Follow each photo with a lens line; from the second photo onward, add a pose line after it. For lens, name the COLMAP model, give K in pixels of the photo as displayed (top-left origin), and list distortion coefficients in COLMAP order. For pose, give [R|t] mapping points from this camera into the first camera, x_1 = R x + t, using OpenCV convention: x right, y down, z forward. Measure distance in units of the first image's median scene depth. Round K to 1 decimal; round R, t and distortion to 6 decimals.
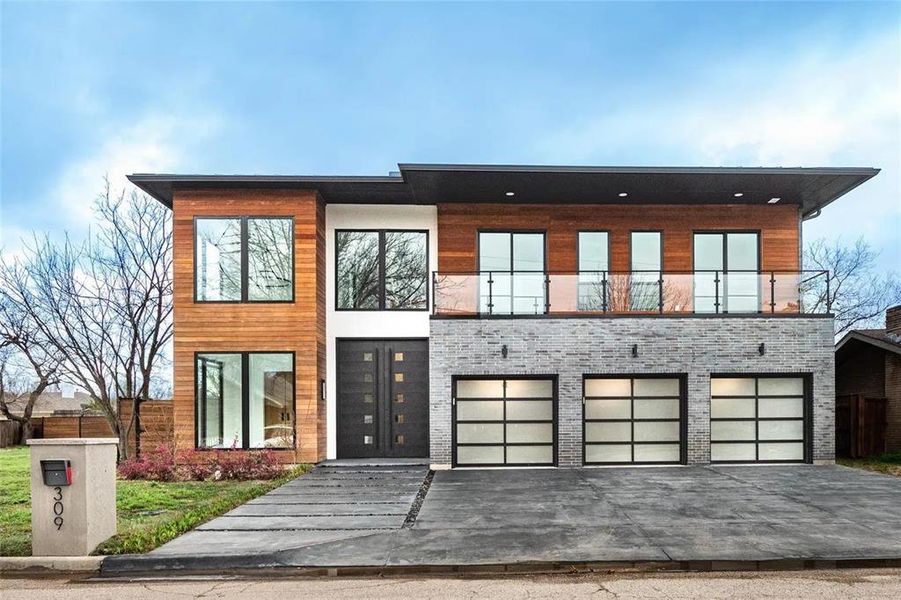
lens RADIAL K [[364.1, 0, 450.5], [0, 364.1, 284.1], [0, 0, 1]] dist [-0.000956, -0.000177]
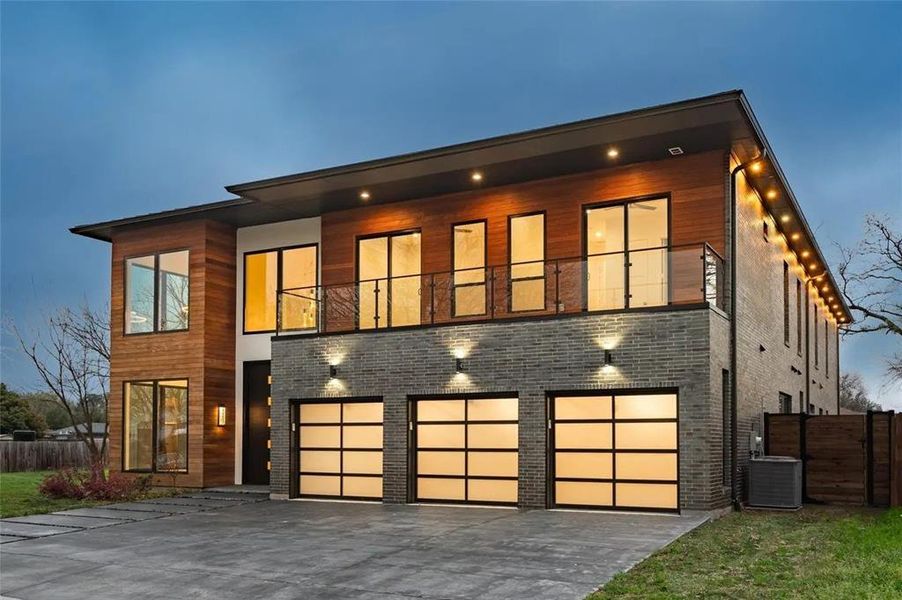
lens RADIAL K [[437.7, 0, 453.5], [0, 437.7, 264.7], [0, 0, 1]] dist [0.003623, 0.000216]
pose [[0.951116, -0.107837, -0.289394, 0.678880], [0.097208, 0.993962, -0.050898, 0.000107], [0.293136, 0.020278, 0.955856, 0.016865]]
